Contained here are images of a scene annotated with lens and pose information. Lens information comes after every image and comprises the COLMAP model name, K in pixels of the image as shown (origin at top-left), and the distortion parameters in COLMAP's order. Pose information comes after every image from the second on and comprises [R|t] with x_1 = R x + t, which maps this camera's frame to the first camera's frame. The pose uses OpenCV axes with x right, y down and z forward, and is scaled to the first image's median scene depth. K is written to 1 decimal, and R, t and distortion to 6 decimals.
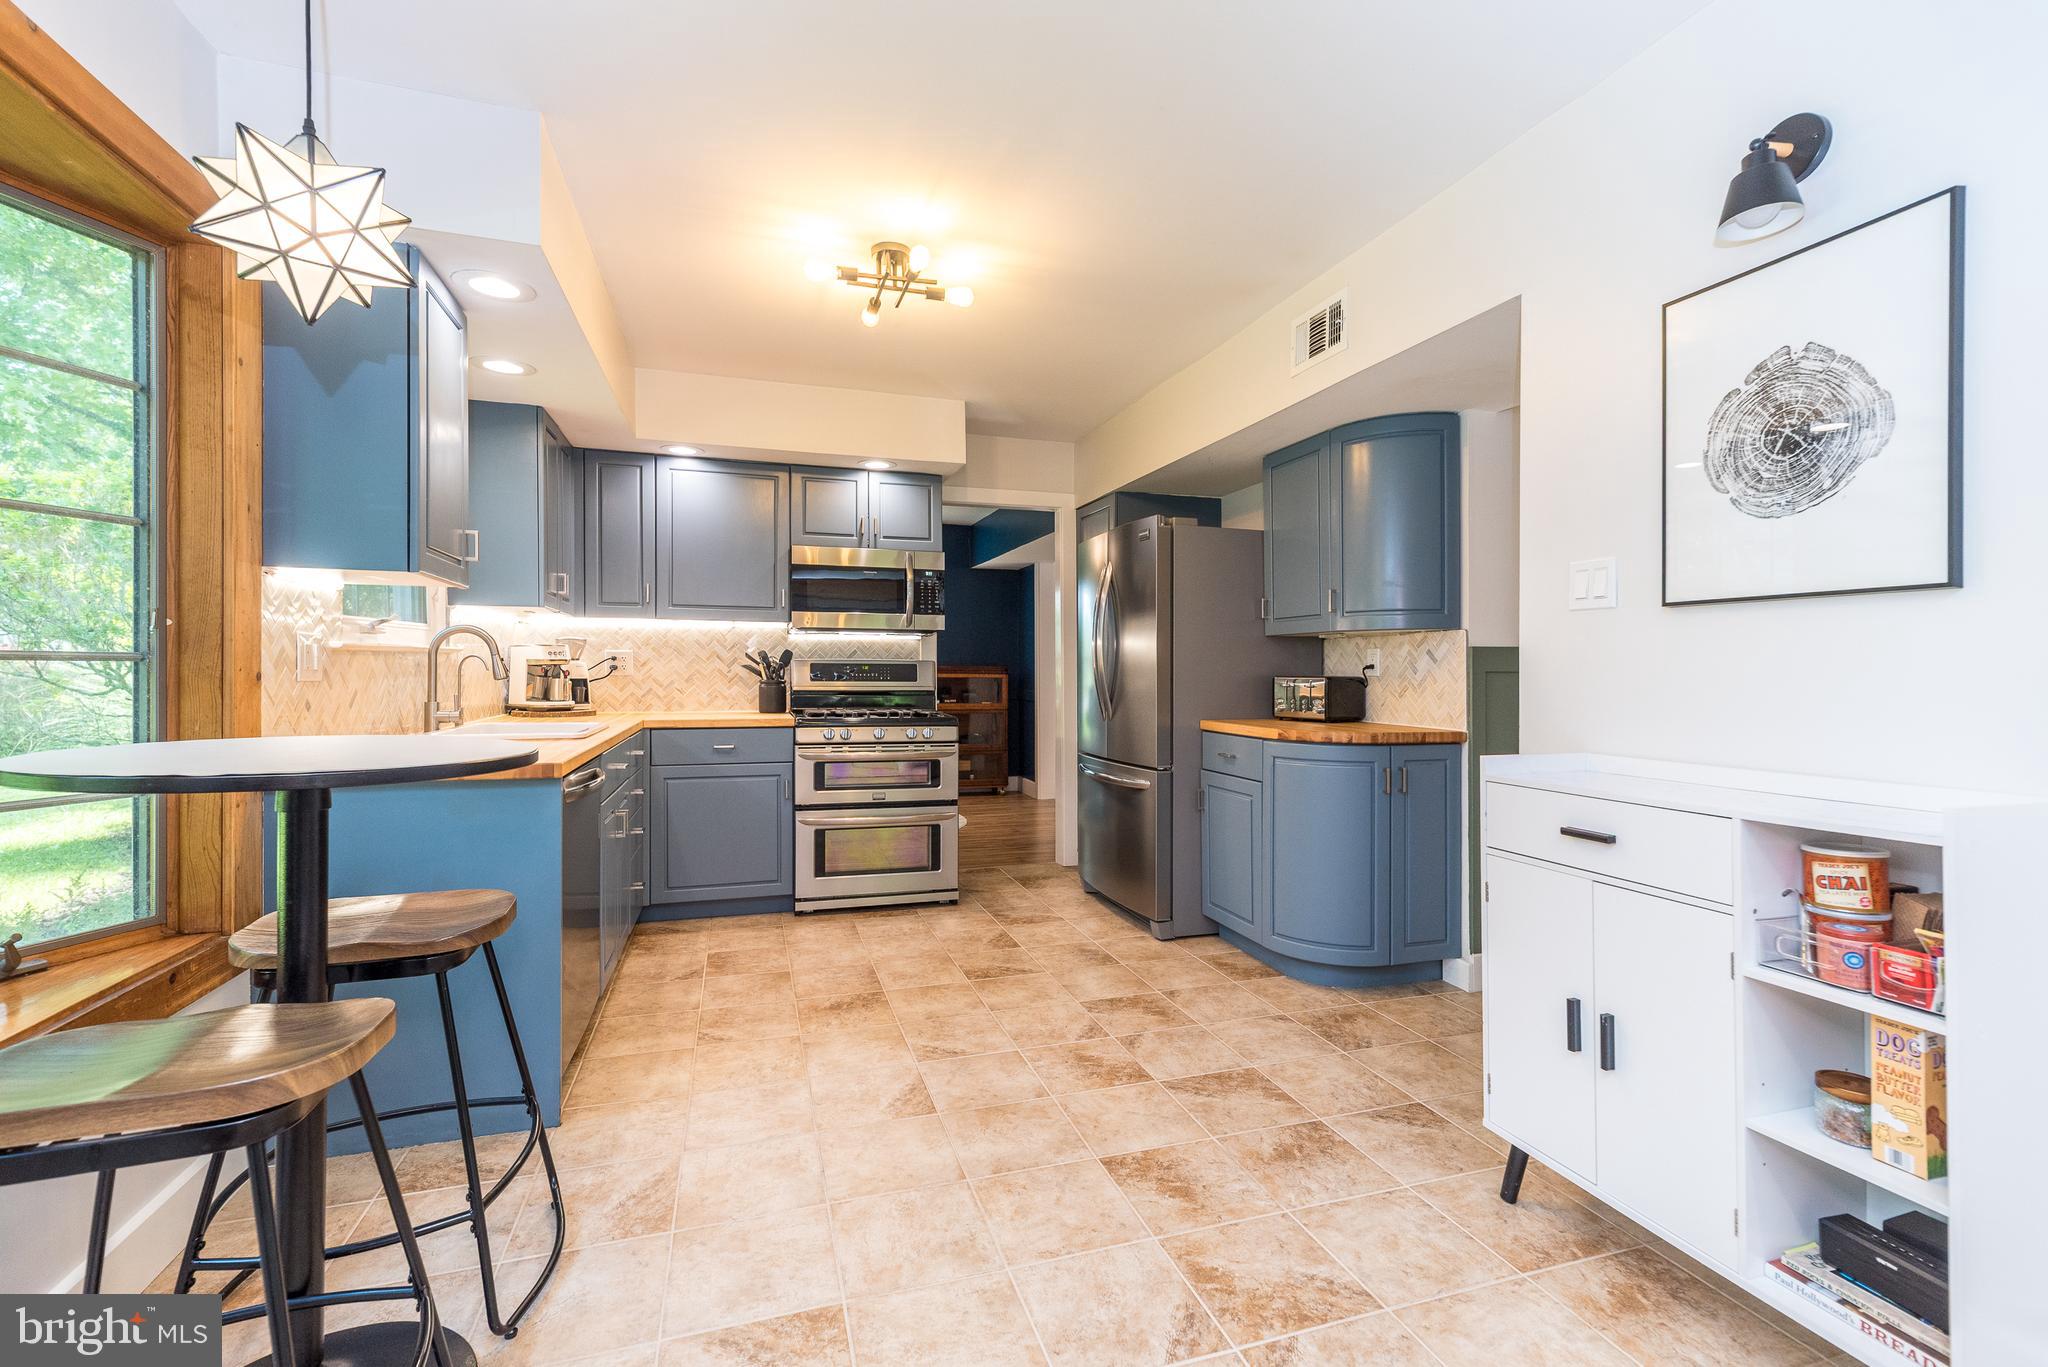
lens RADIAL K [[893.8, 0, 1025.0], [0, 893.8, 679.4], [0, 0, 1]] dist [0.003627, 0.000612]
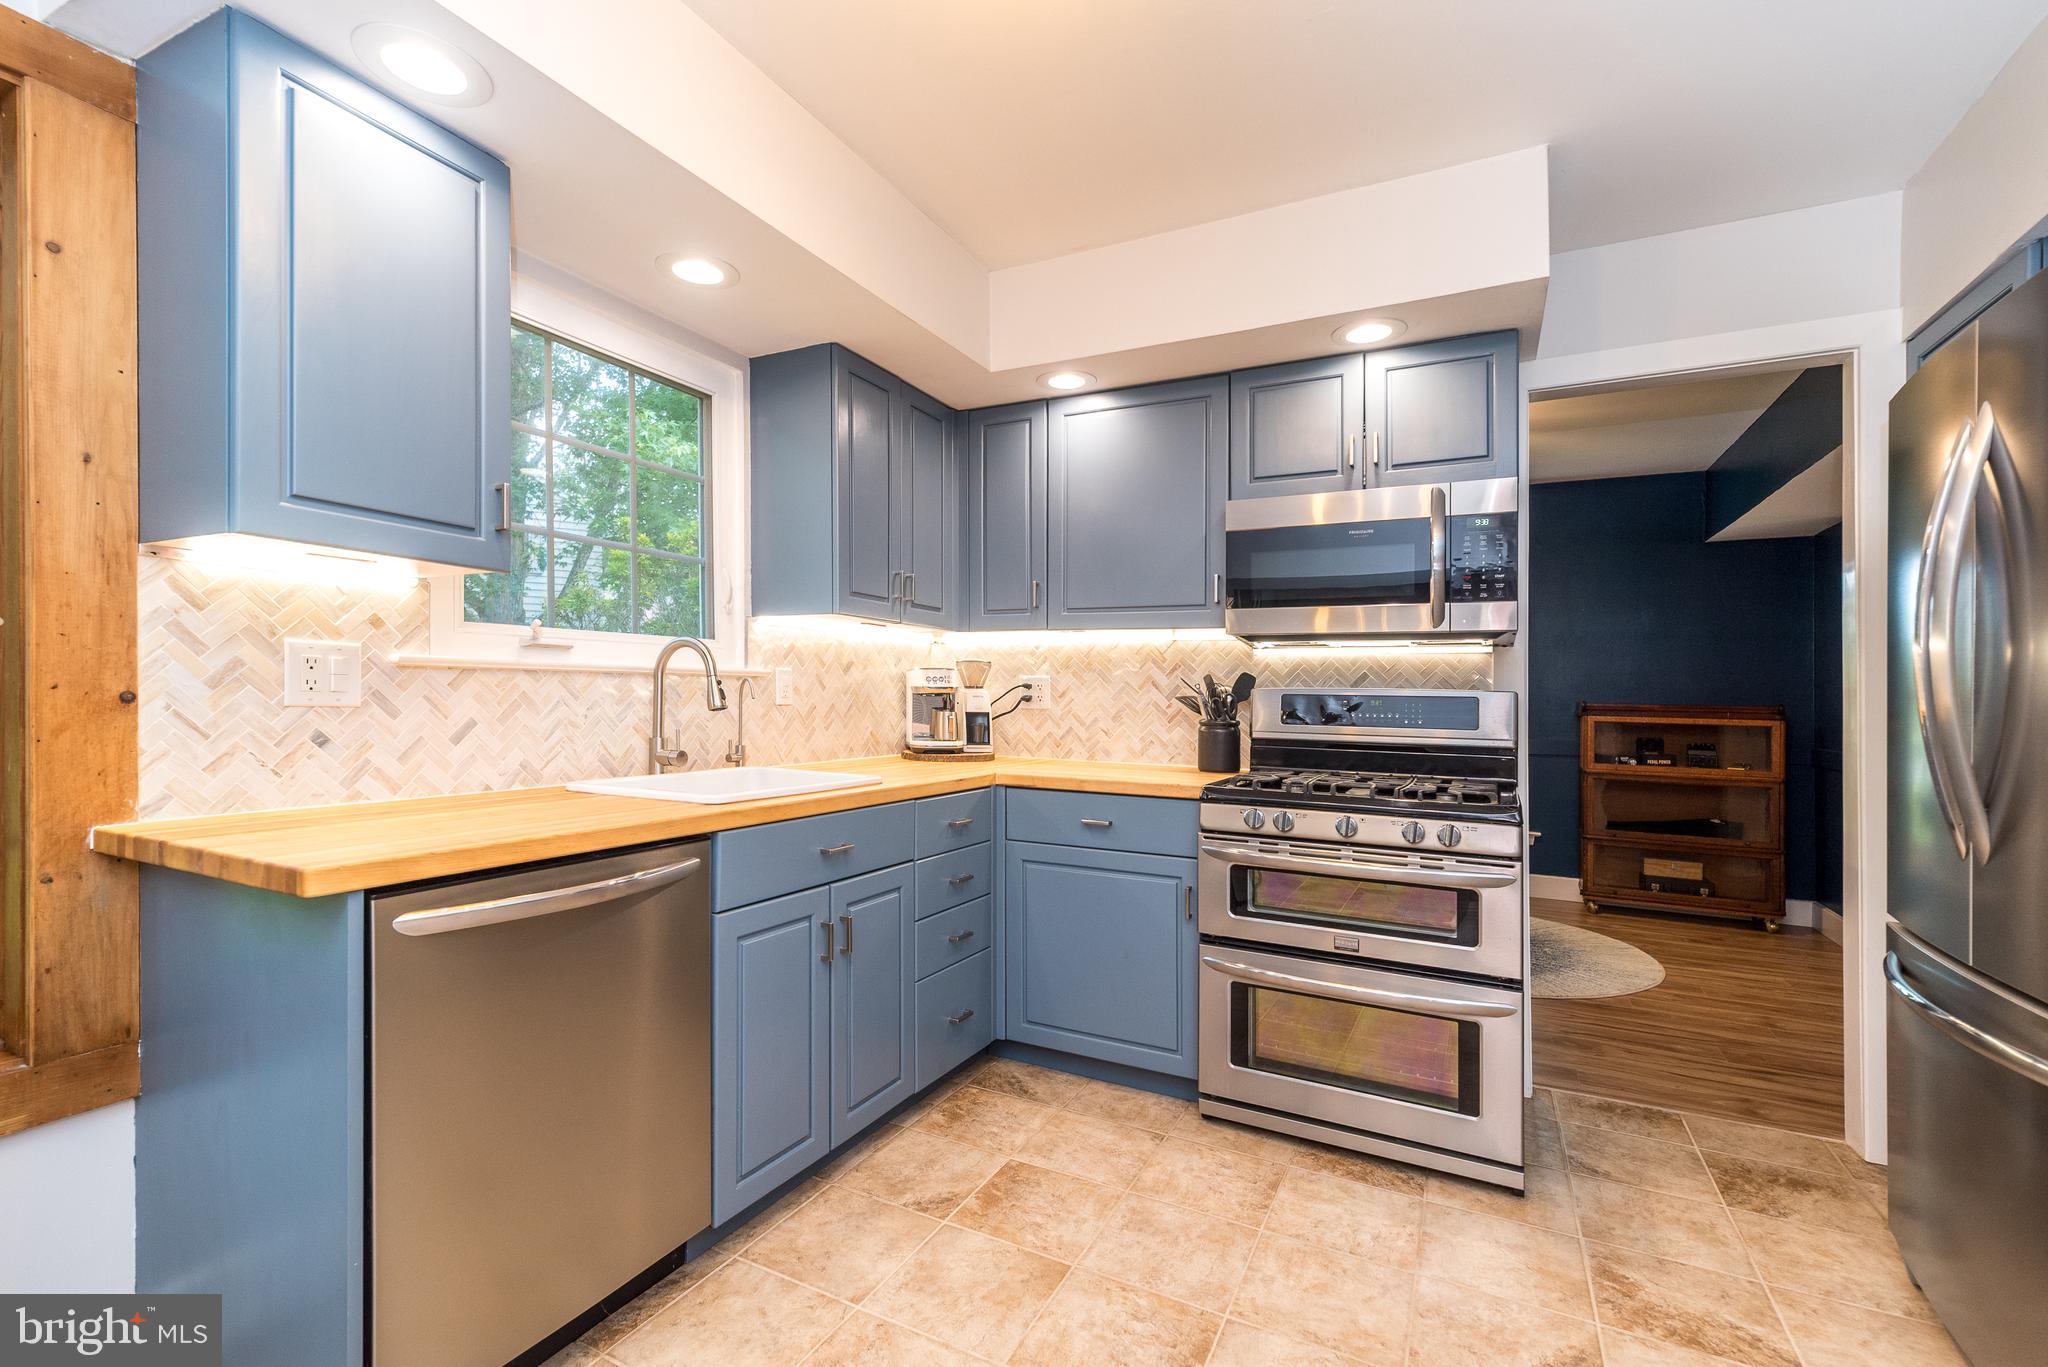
lens RADIAL K [[893.8, 0, 1022.0], [0, 893.8, 692.8], [0, 0, 1]] dist [0.003627, 0.000612]
pose [[0.708312, 0.003223, -0.705892, 0.073210], [-0.022701, 0.999576, -0.018215, -0.004367], [0.705534, 0.028926, 0.708085, 0.472475]]
